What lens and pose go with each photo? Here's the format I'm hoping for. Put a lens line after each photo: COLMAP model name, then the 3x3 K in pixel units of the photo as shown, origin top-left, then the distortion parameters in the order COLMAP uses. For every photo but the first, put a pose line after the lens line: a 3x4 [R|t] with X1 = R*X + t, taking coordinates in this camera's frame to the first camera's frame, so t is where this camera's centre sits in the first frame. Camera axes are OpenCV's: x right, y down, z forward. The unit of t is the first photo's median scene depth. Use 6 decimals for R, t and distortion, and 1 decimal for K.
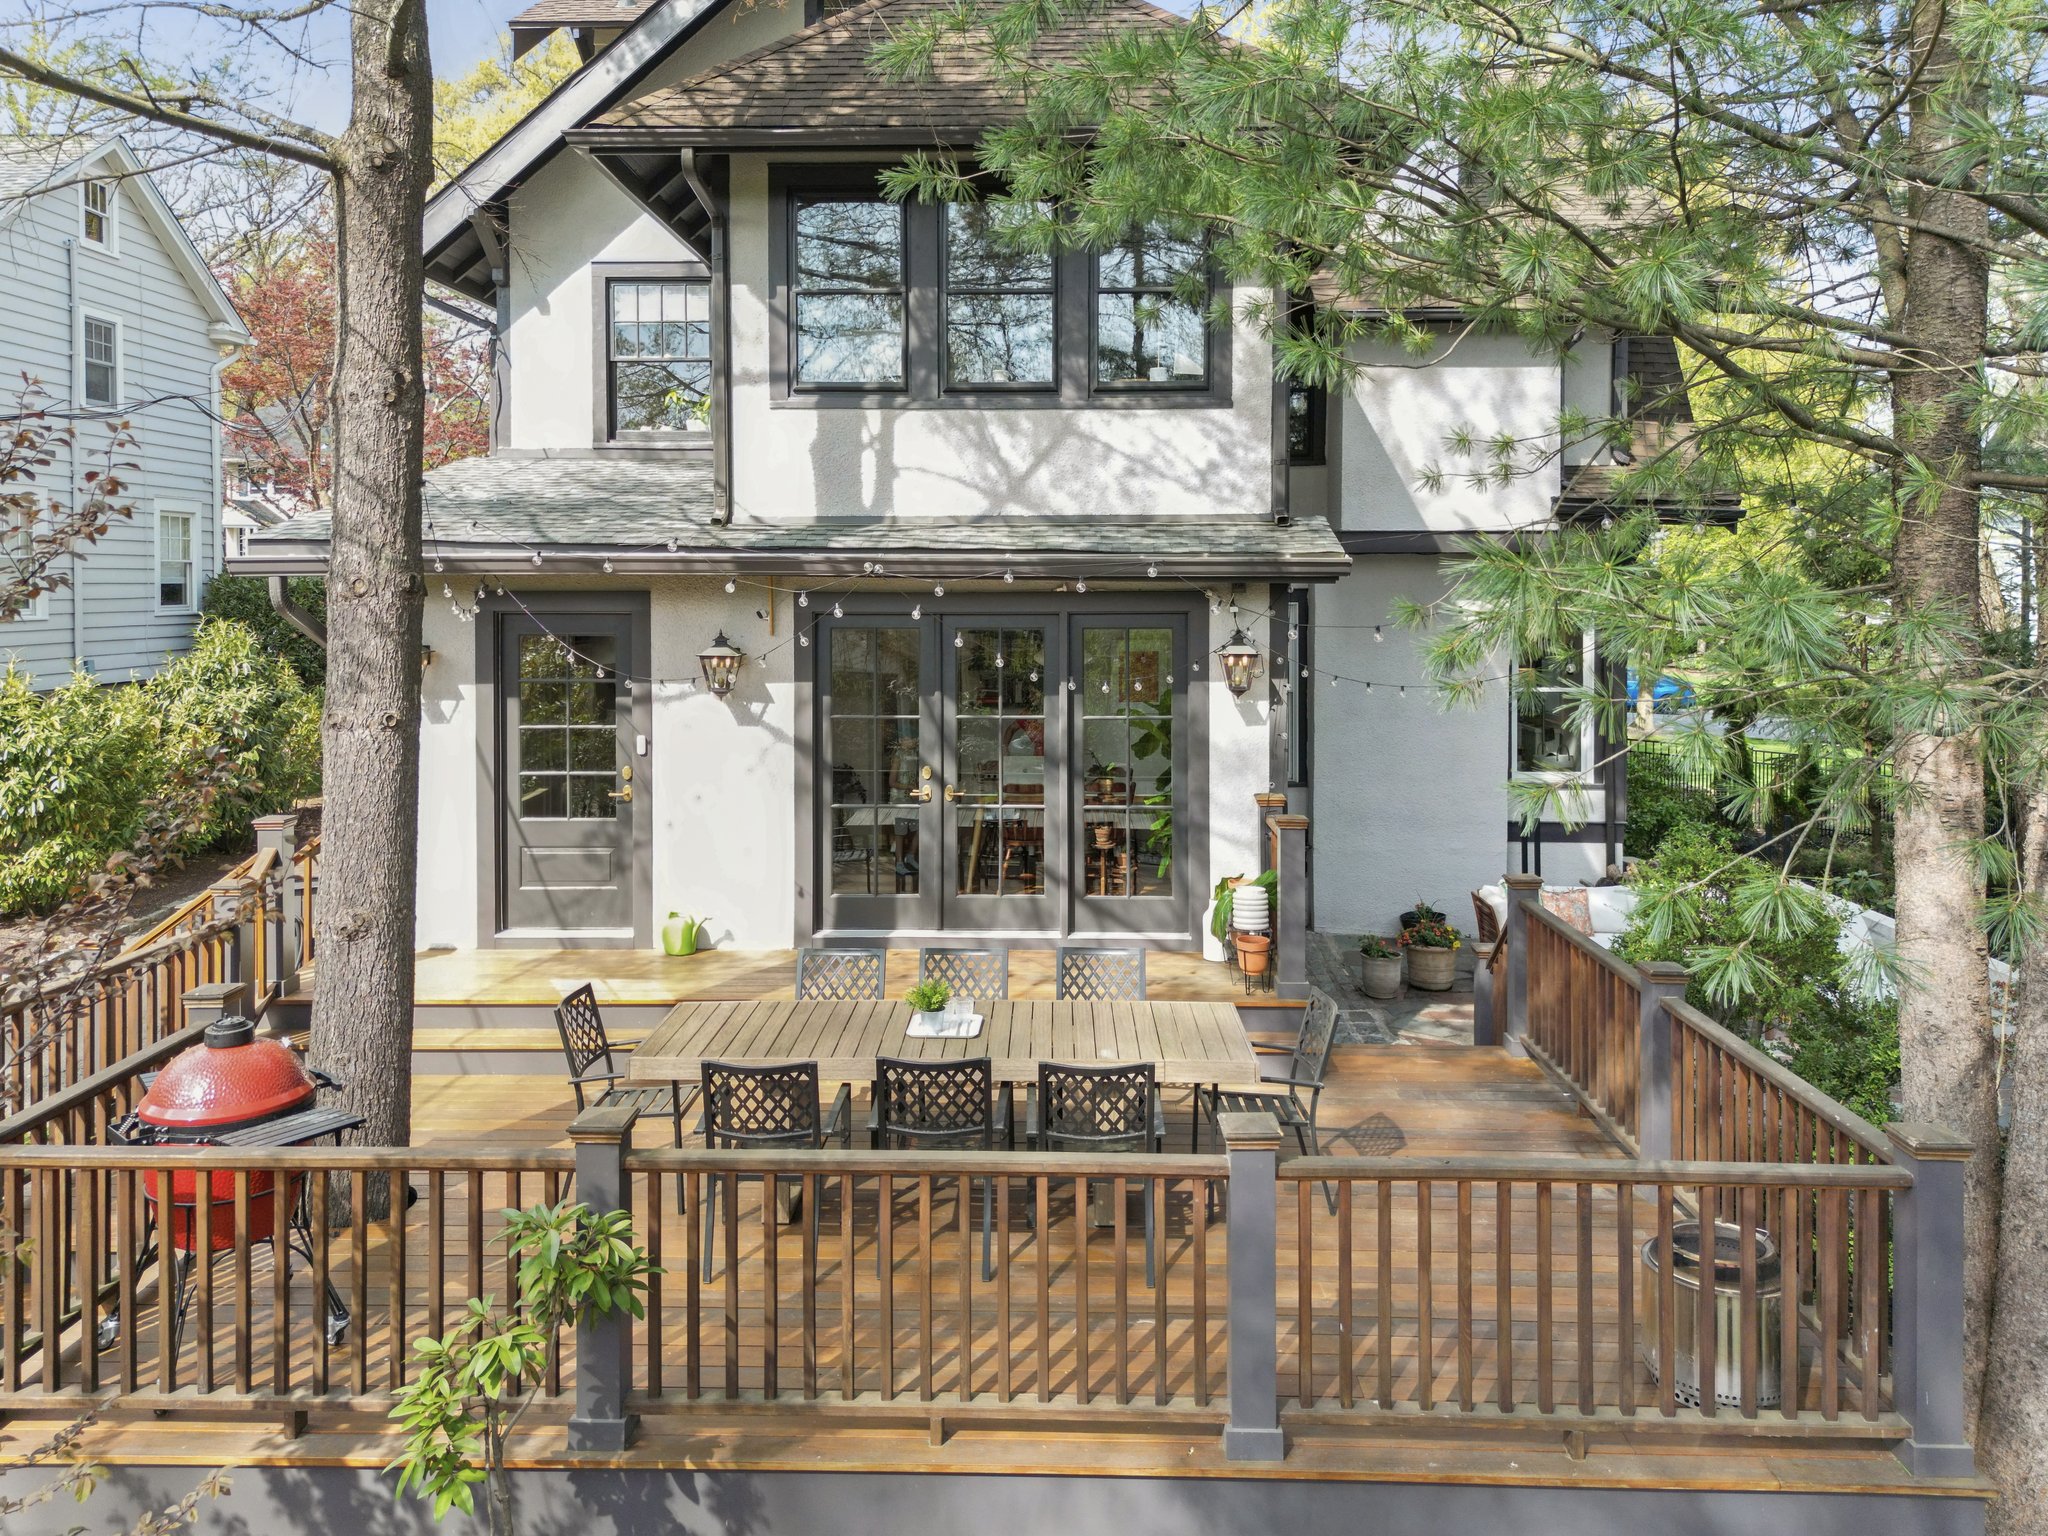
lens RADIAL K [[1511.8, 0, 1025.0], [0, 1511.8, 590.3], [0, 0, 1]] dist [0.003017, -0.001306]
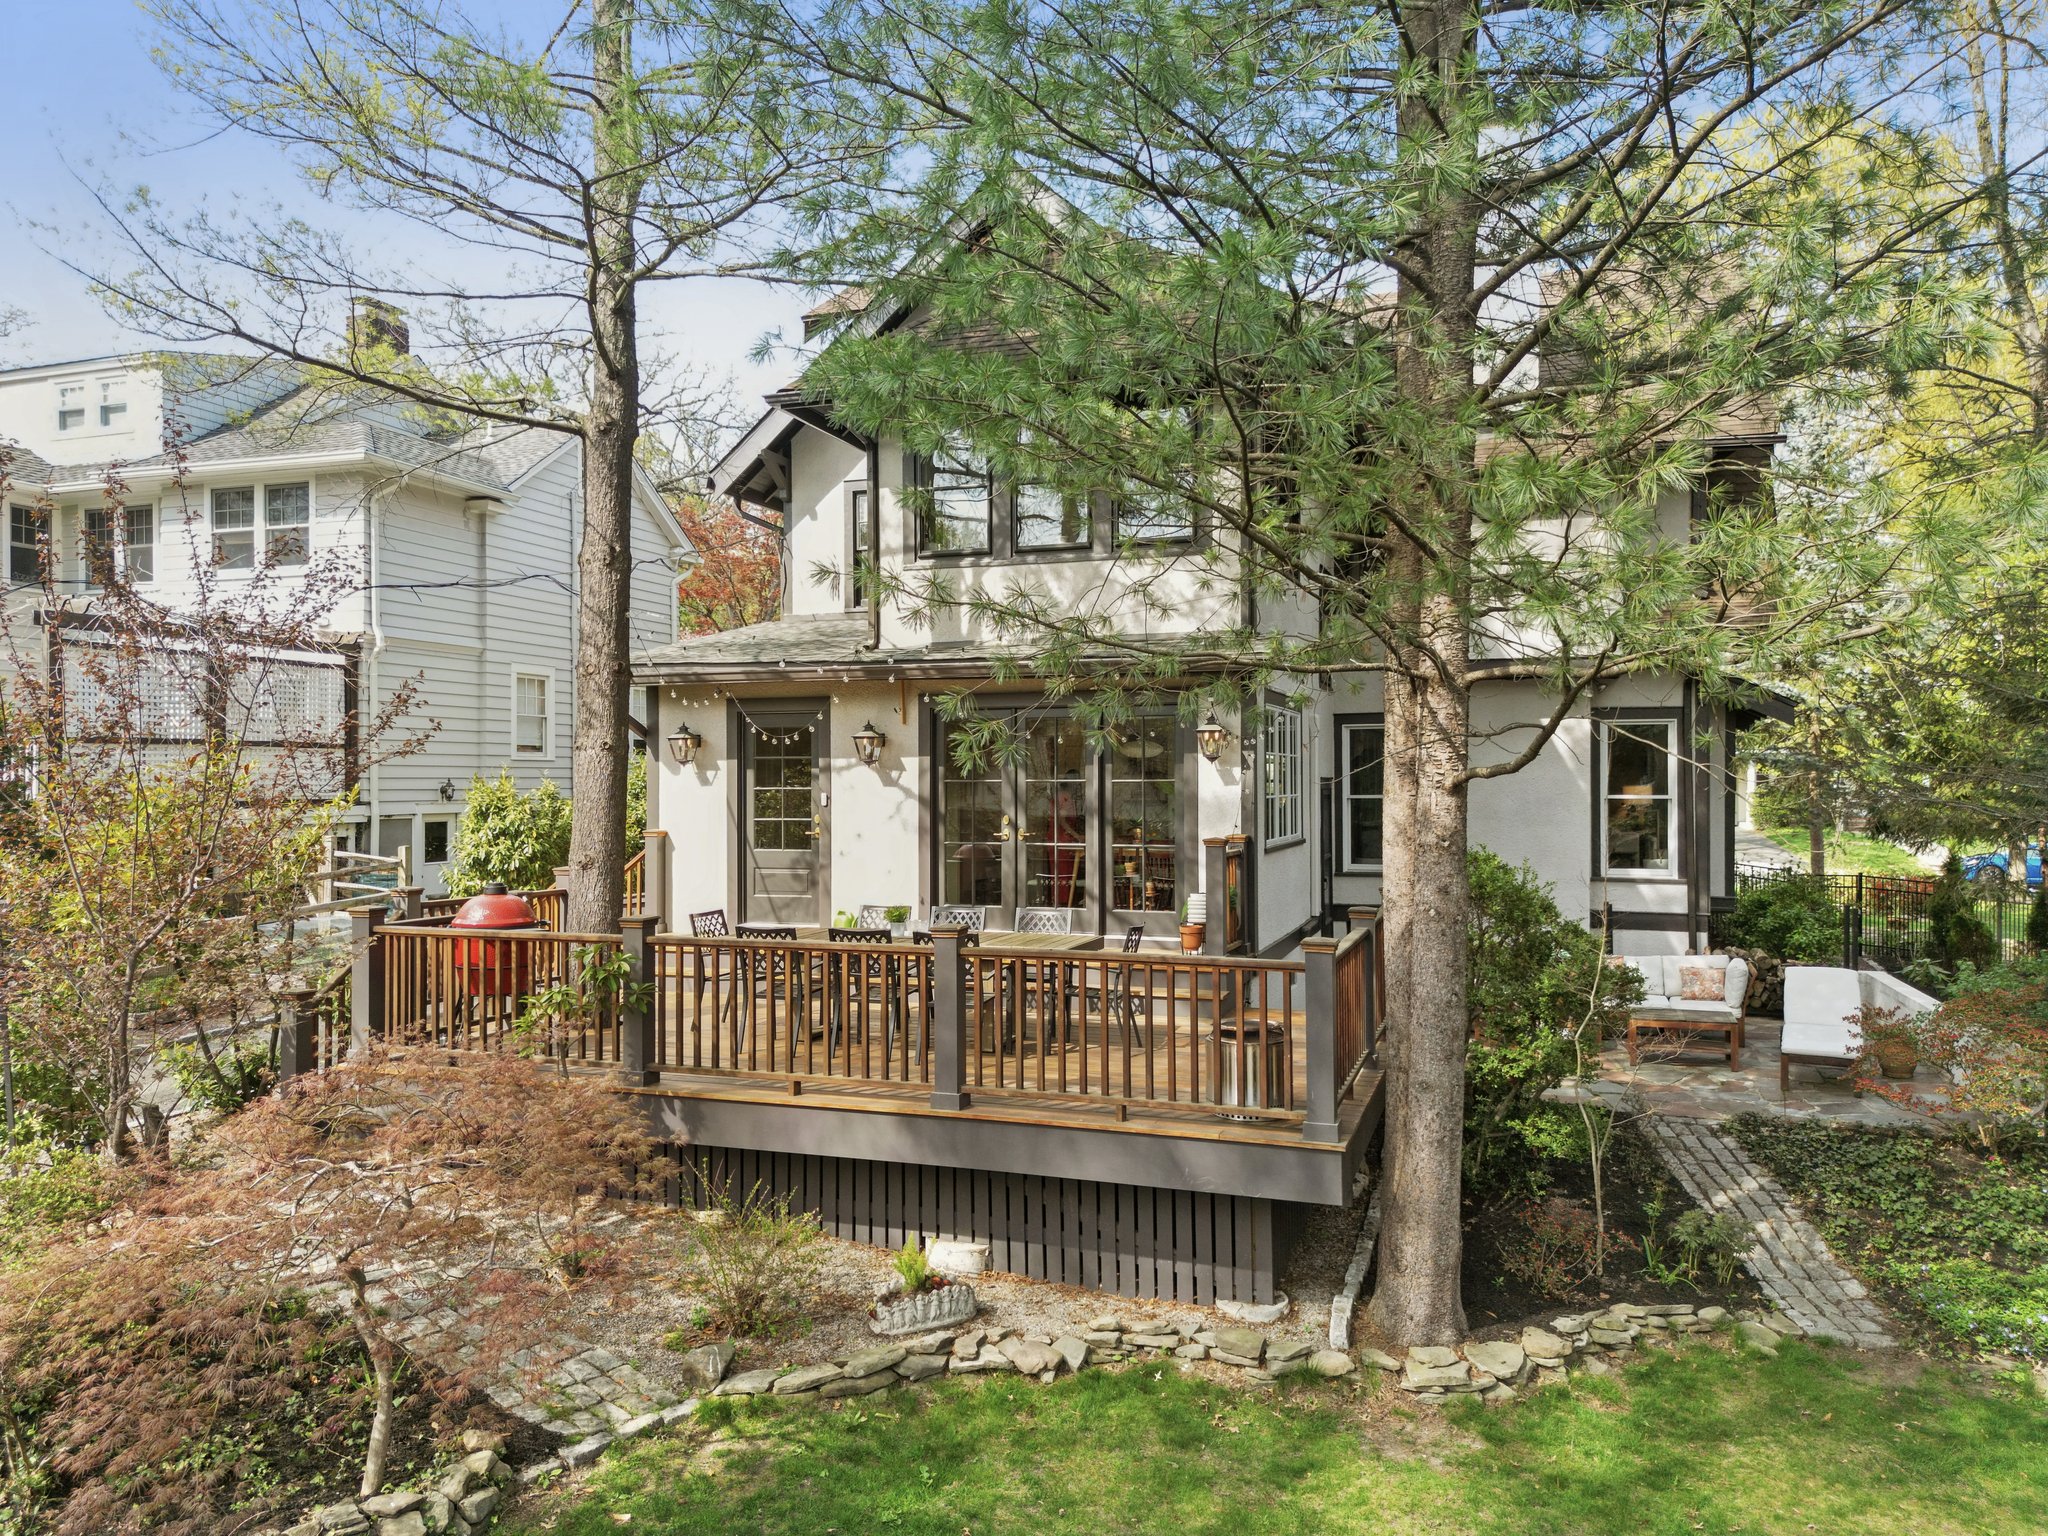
lens RADIAL K [[1461.4, 0, 1024.0], [0, 1461.4, 768.0], [0, 0, 1]] dist [-0.003066, -0.003926]
pose [[0.949792, -0.004825, -0.312846, 0.384799], [-0.000557, 0.999853, -0.017113, 0.095550], [0.312883, 0.016428, 0.949650, -0.308055]]
